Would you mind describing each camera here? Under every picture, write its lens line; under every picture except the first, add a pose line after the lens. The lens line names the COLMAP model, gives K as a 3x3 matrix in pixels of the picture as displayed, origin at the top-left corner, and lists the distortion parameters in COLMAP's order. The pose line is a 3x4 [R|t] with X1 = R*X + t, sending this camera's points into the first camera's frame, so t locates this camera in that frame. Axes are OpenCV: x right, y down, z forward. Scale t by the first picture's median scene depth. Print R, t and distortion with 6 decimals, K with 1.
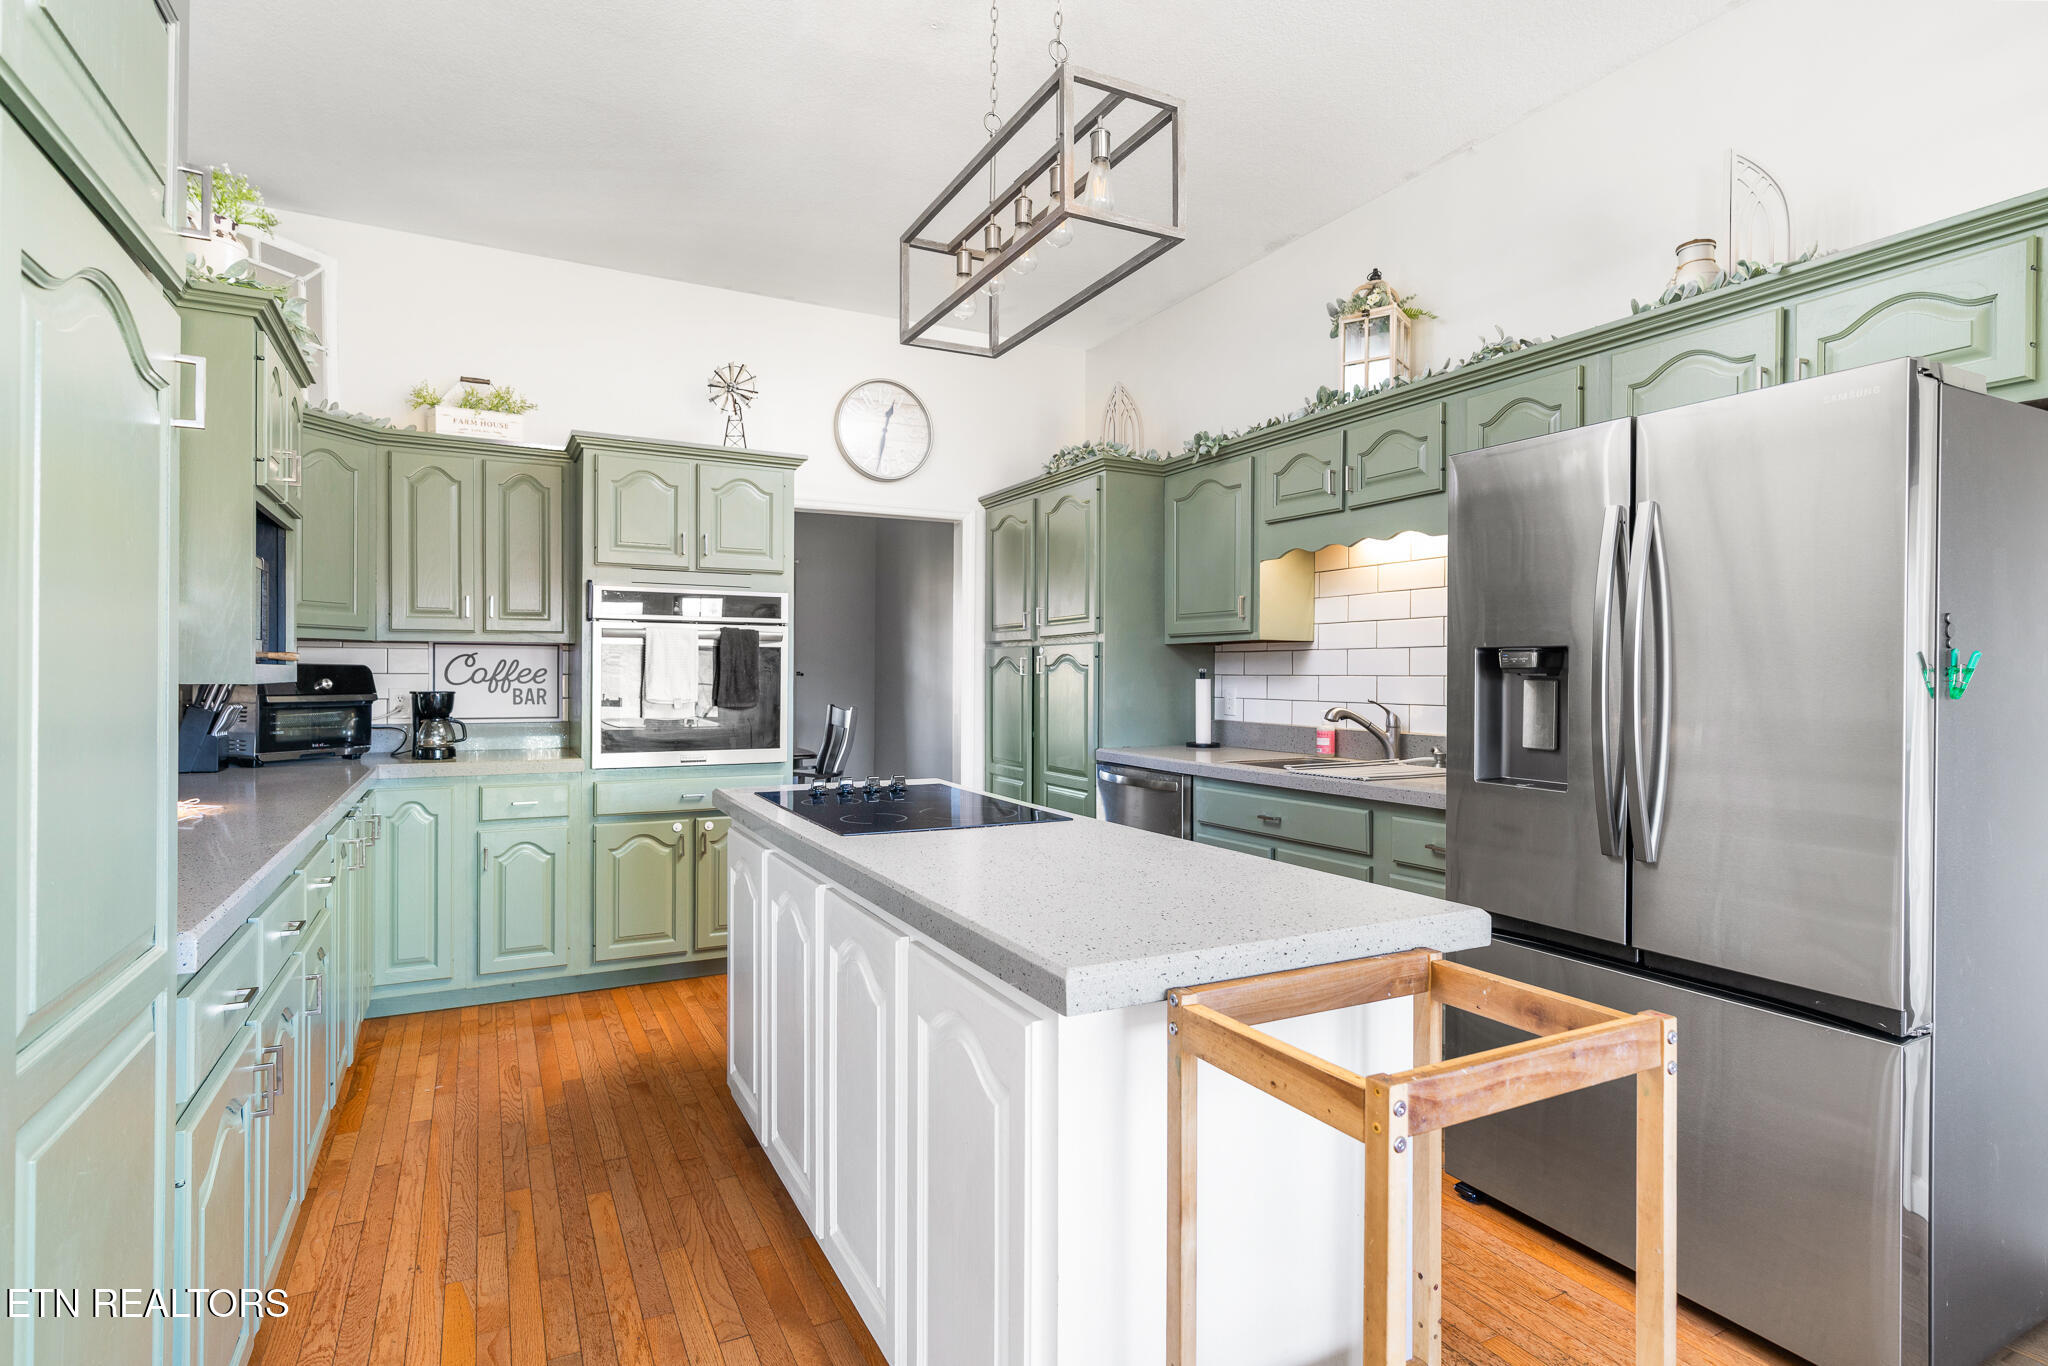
lens RADIAL K [[1051.1, 0, 1015.8], [0, 1051.1, 680.5], [0, 0, 1]] dist [-0.003065, -0.000406]
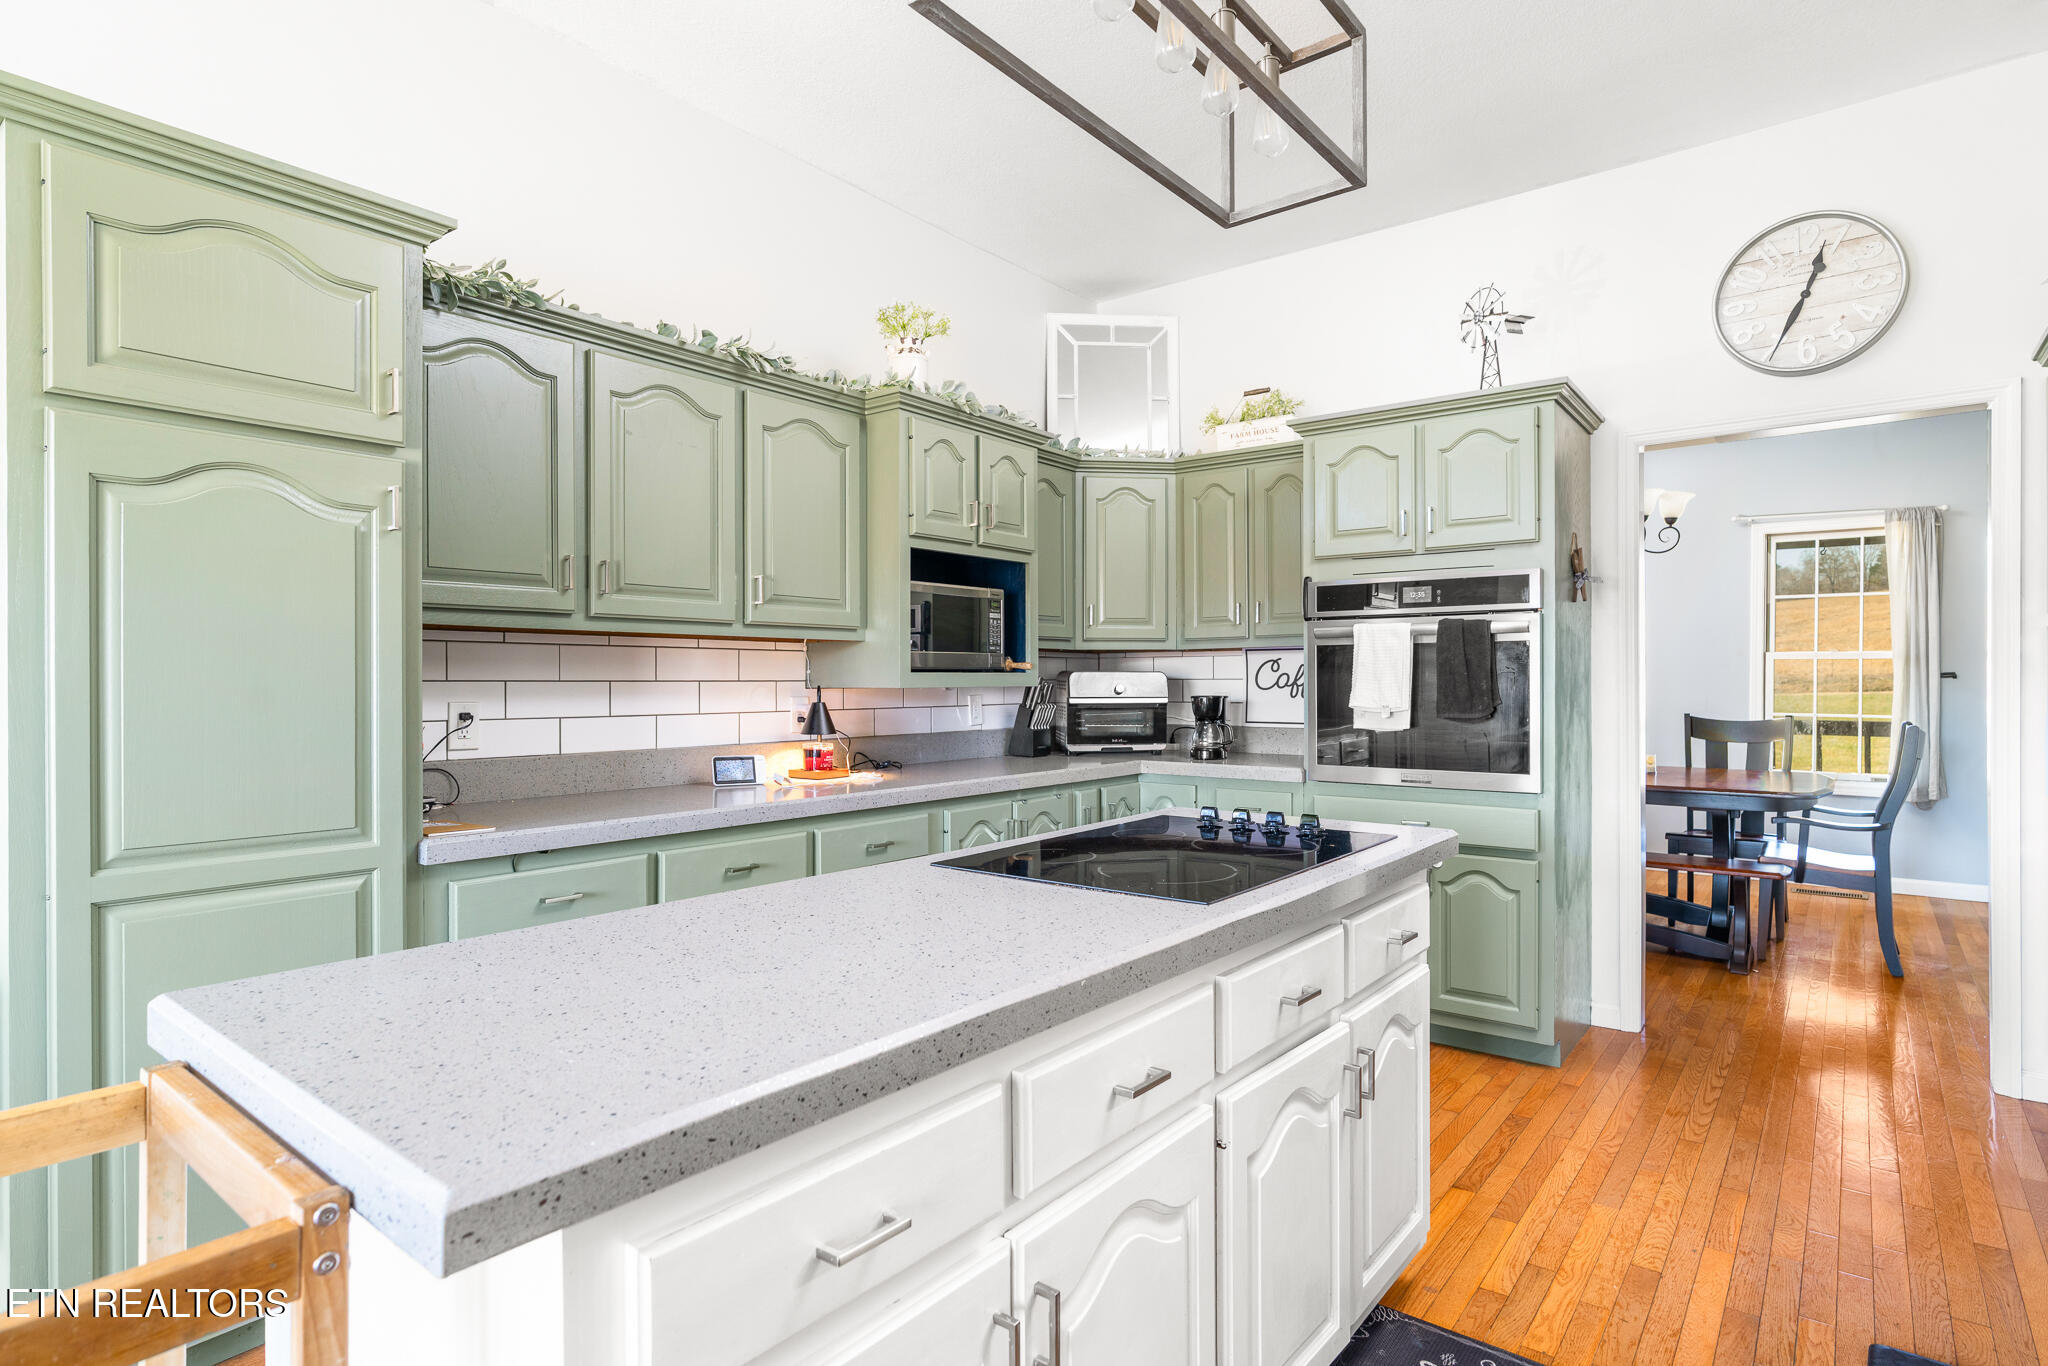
lens RADIAL K [[1051.1, 0, 1014.3], [0, 1051.1, 683.9], [0, 0, 1]] dist [-0.003065, -0.000406]
pose [[0.401565, -0.001764, -0.915829, 0.318997], [0.001391, 0.999998, -0.001316, -0.000353], [0.915829, -0.000745, 0.401567, 0.363438]]
